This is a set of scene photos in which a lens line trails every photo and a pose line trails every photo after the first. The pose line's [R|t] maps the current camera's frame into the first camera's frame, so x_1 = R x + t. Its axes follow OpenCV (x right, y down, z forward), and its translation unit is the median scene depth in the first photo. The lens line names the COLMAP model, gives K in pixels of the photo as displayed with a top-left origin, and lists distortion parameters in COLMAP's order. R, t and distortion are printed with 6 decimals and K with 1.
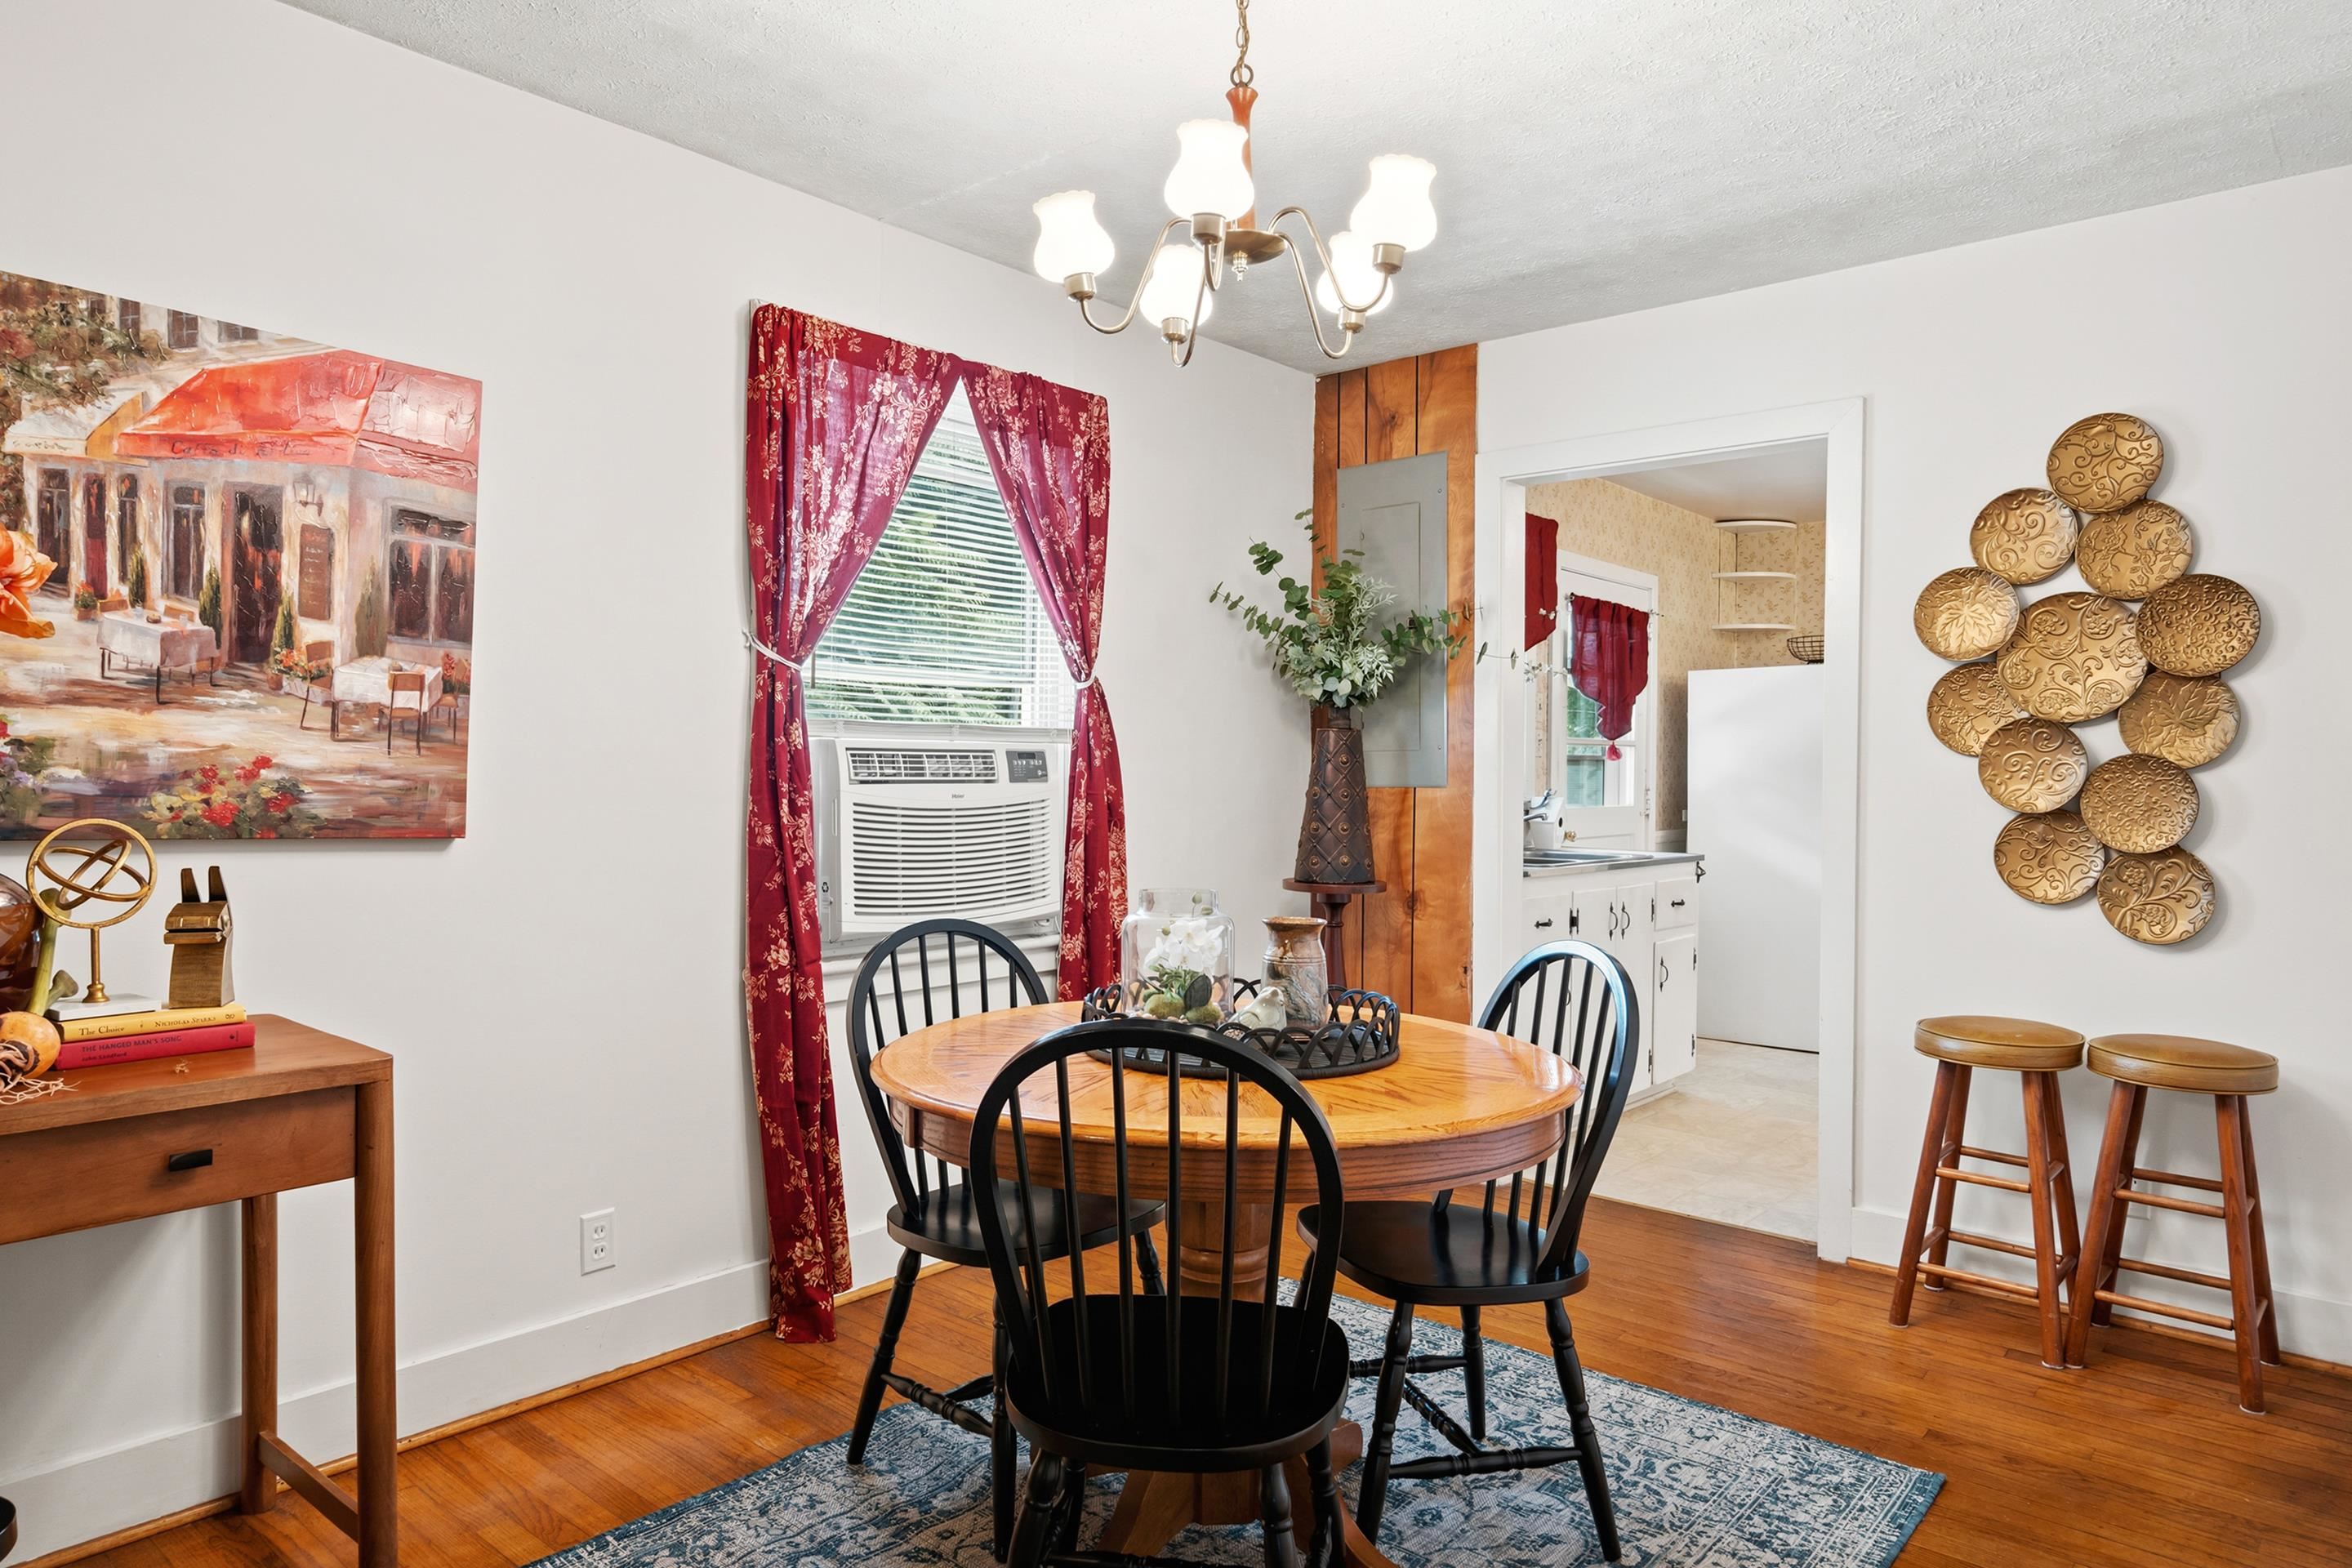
lens RADIAL K [[1461.4, 0, 1176.0], [0, 1461.4, 784.0], [0, 0, 1]] dist [-0.000288, -0.000730]
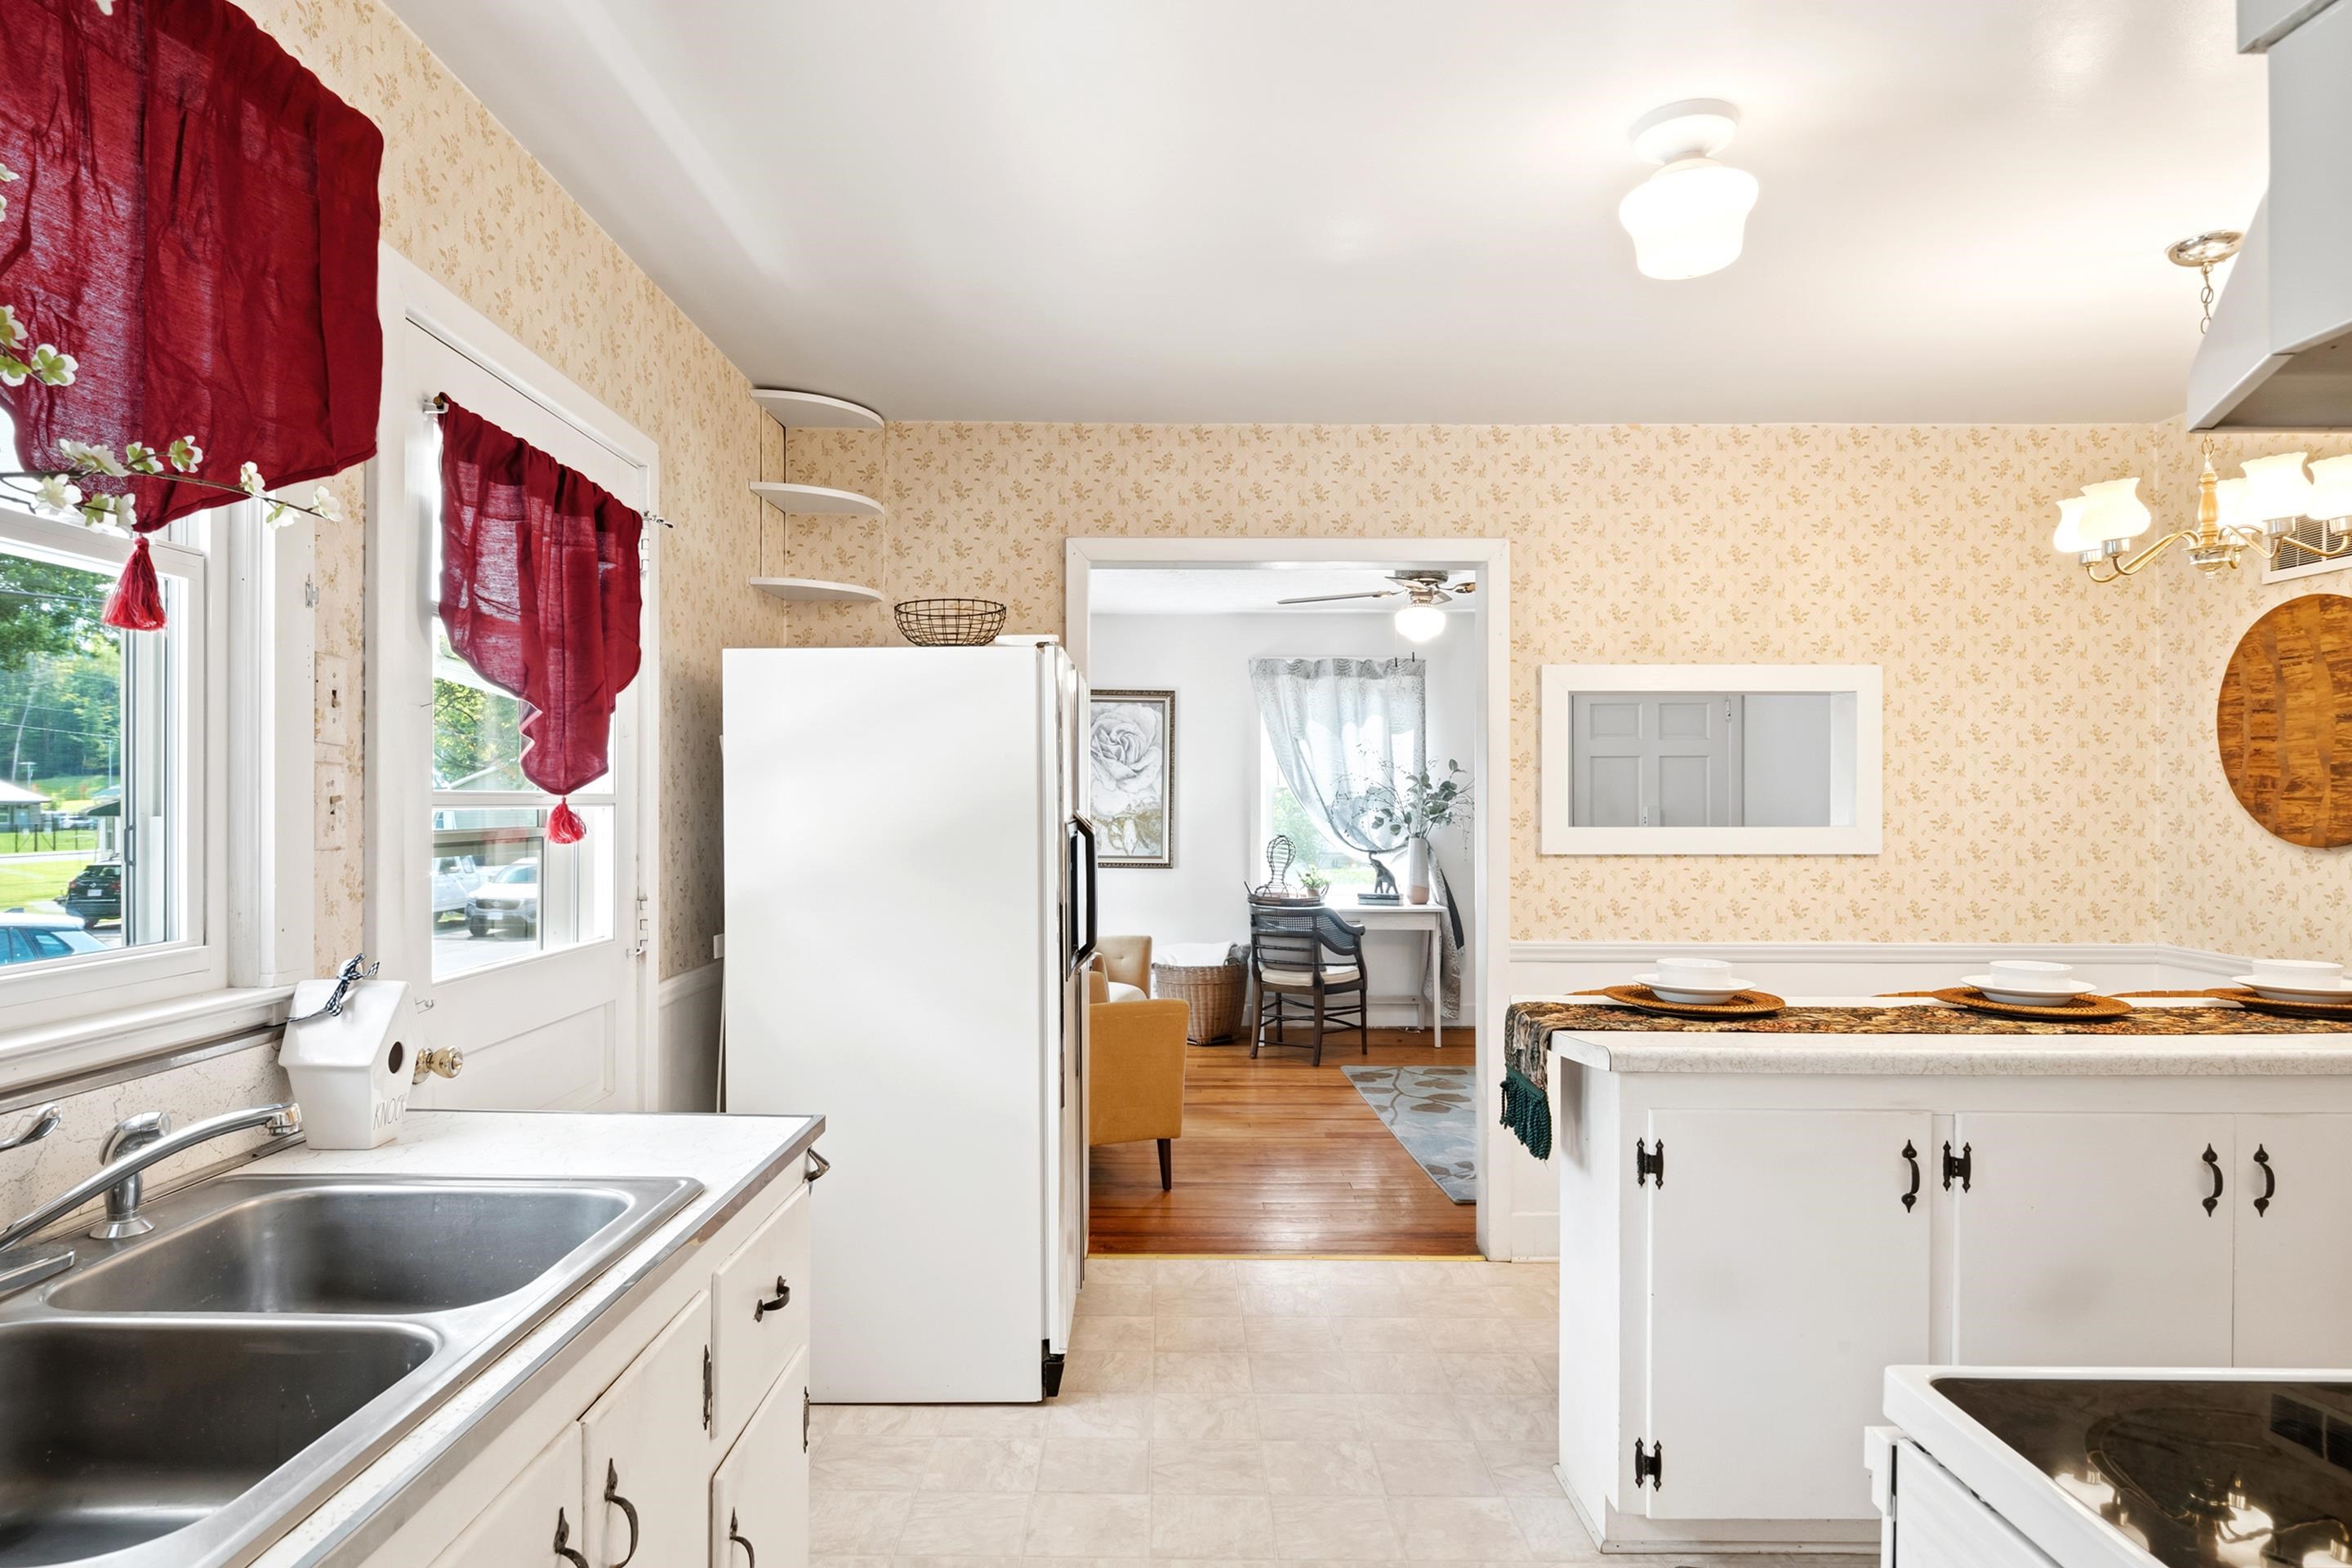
lens RADIAL K [[1359.6, 0, 1176.0], [0, 1359.6, 784.0], [0, 0, 1]] dist [0.007183, 0.001390]
pose [[0.752234, -0.001854, 0.658893, 0.169369], [0.018290, 0.999669, -0.018069, -0.022036], [-0.658642, 0.025643, 0.752019, 0.574504]]
